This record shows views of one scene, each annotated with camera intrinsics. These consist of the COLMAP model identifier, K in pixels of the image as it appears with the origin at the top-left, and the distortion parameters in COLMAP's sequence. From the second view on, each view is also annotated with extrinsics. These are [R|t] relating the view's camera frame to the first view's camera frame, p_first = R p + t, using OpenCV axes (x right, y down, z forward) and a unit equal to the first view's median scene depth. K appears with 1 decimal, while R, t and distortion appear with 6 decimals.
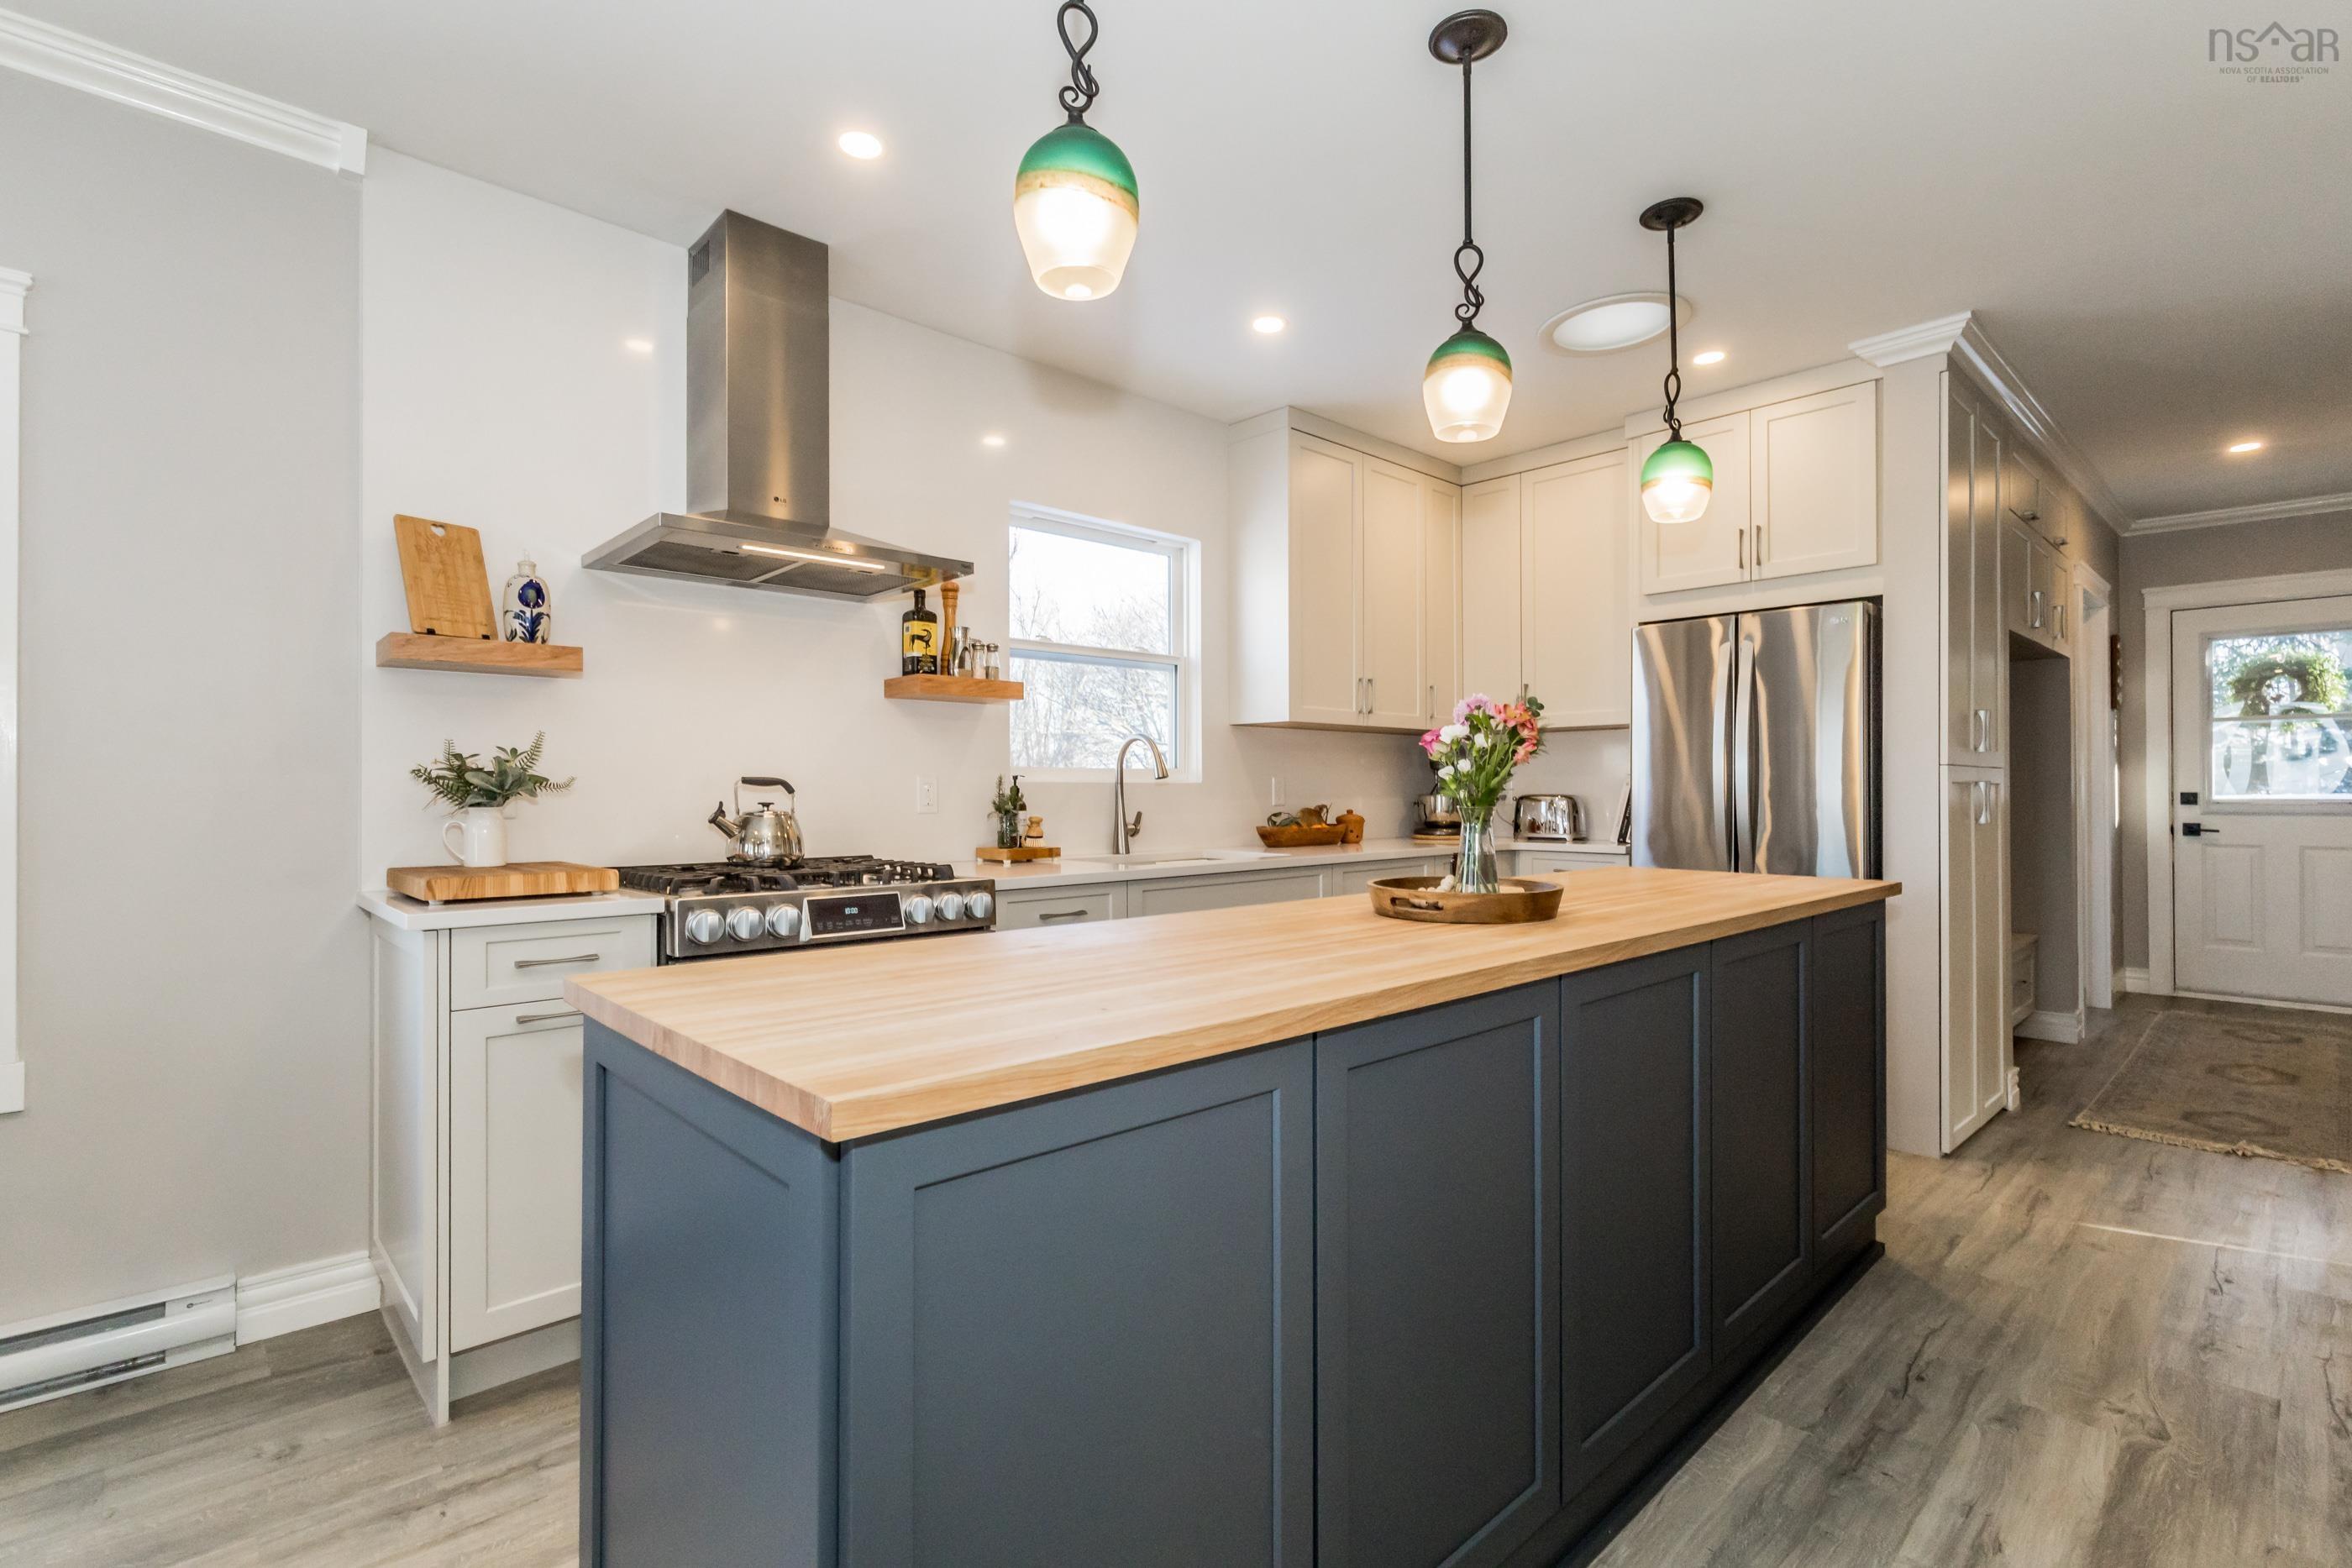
lens RADIAL K [[1086.6, 0, 1179.1], [0, 1086.6, 788.9], [0, 0, 1]] dist [0.008038, -0.000051]
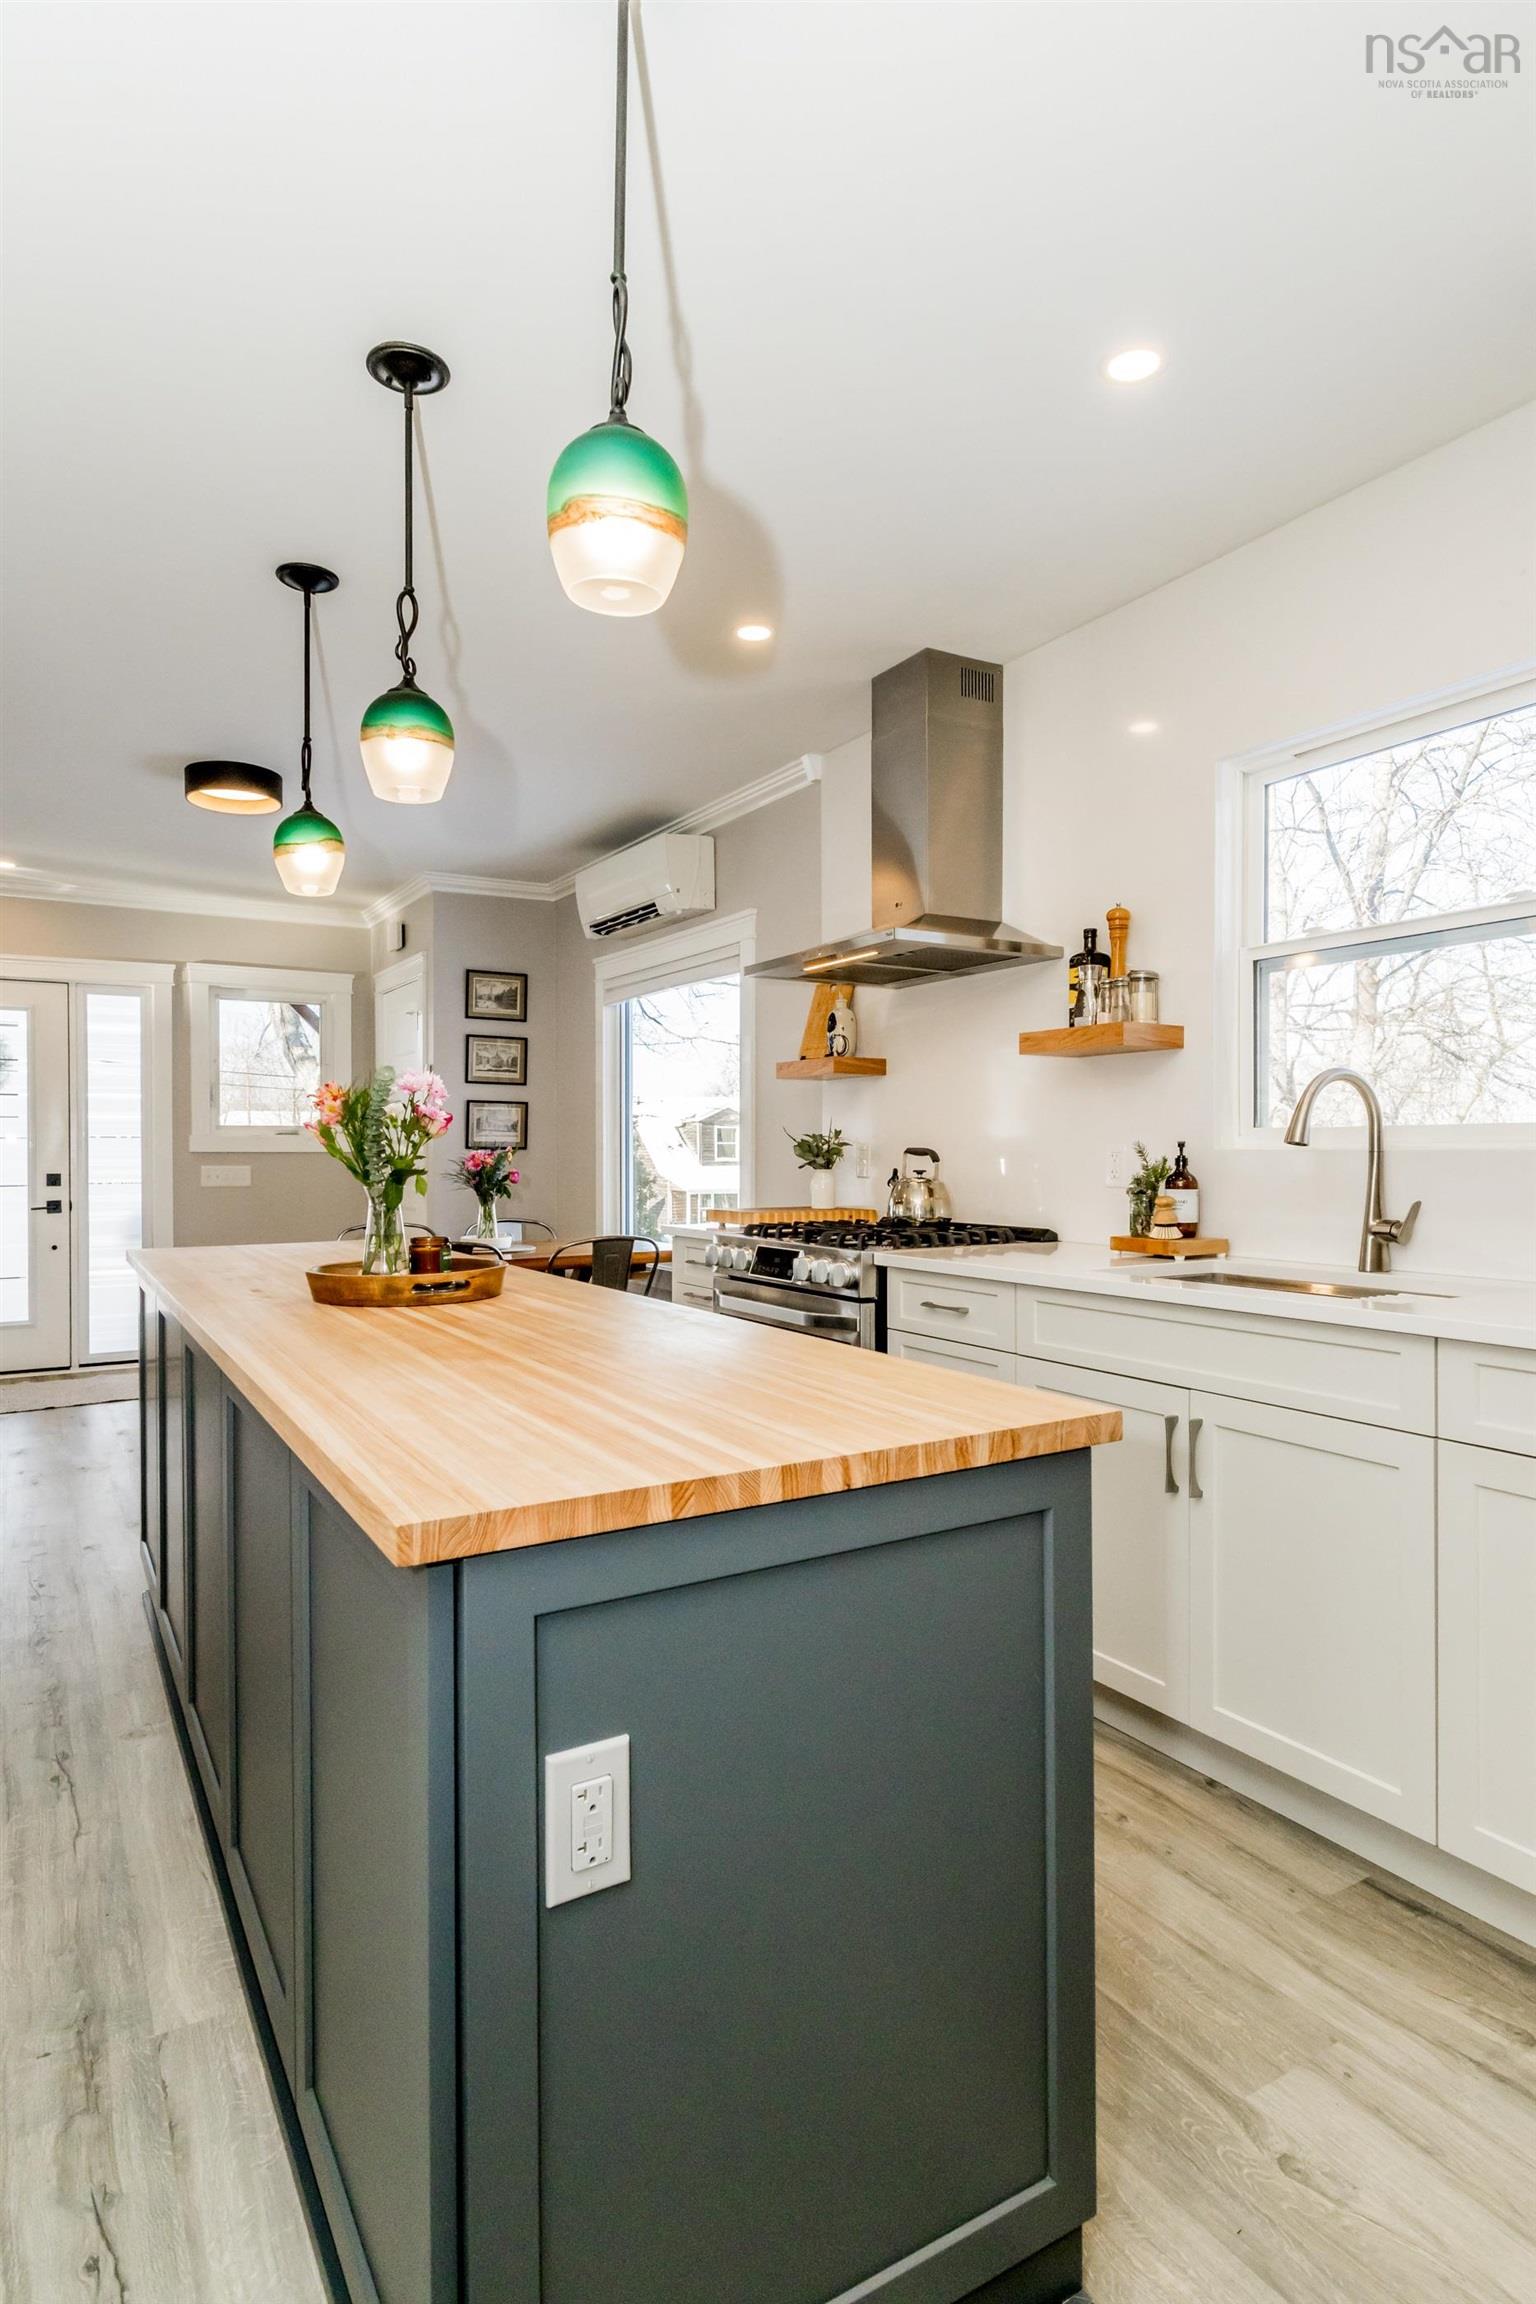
lens RADIAL K [[1255.5, 0, 768.0], [0, 1255.5, 1152.0], [0, 0, 1]] dist [0.000571, -0.000344]
pose [[-0.216584, 0.004685, -0.976253, 0.930490], [0.003319, 0.999986, 0.004063, -0.012086], [0.976258, -0.002360, -0.216597, 1.124630]]
